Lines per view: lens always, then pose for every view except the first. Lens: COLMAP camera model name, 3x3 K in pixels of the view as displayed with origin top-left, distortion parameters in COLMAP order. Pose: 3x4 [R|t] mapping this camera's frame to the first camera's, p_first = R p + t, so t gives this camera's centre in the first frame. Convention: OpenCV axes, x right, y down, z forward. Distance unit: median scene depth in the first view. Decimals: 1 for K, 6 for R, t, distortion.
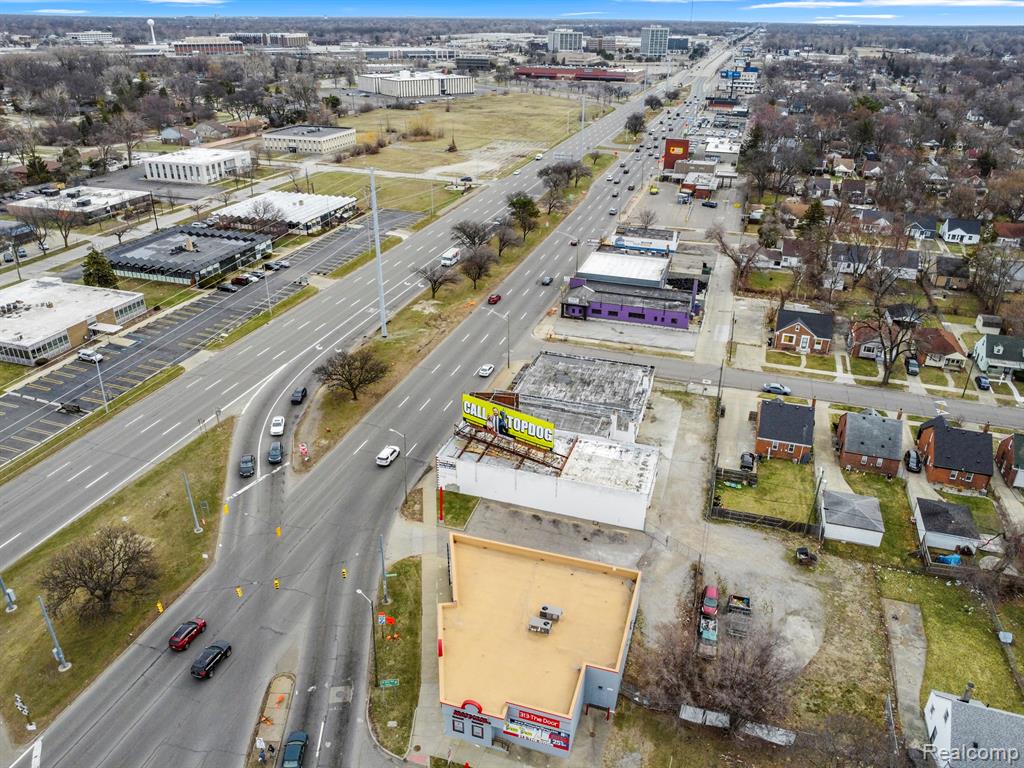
lens RADIAL K [[741.8, 0, 513.0], [0, 741.8, 382.5], [0, 0, 1]] dist [-0.028555, -0.002988]
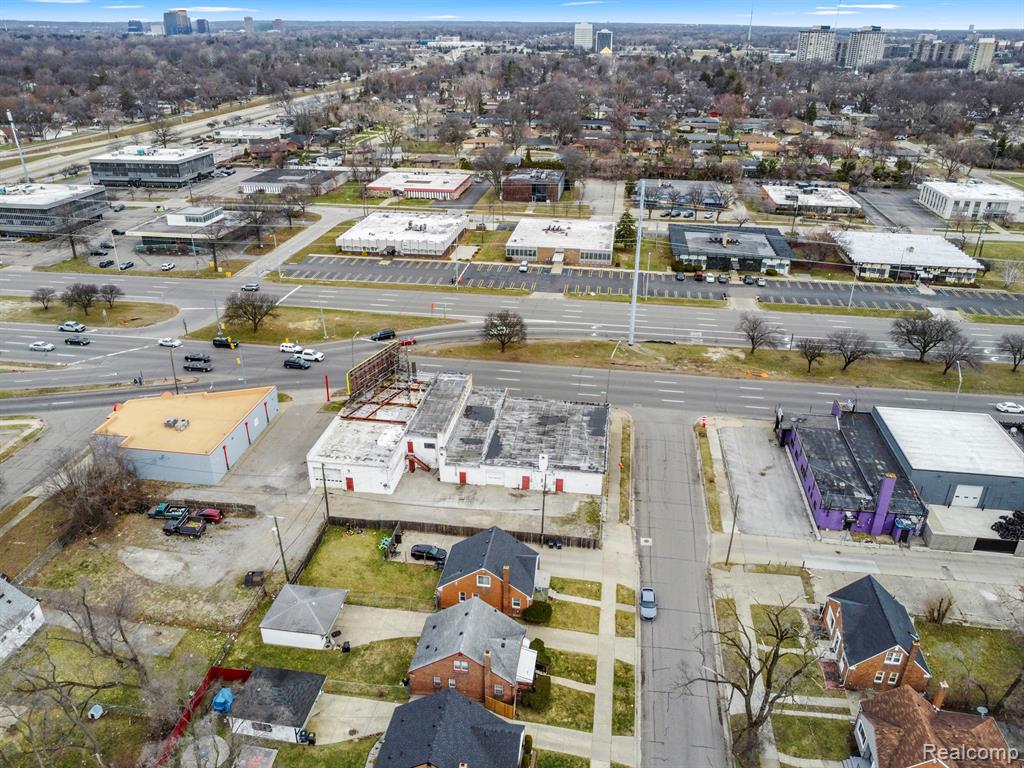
lens RADIAL K [[741.8, 0, 514.3], [0, 741.8, 383.5], [0, 0, 1]] dist [-0.028555, -0.002988]
pose [[0.161692, 0.425557, -0.890369, 0.690329], [-0.444573, 0.836911, 0.319272, -0.255666], [0.881028, 0.344211, 0.324513, 0.507249]]
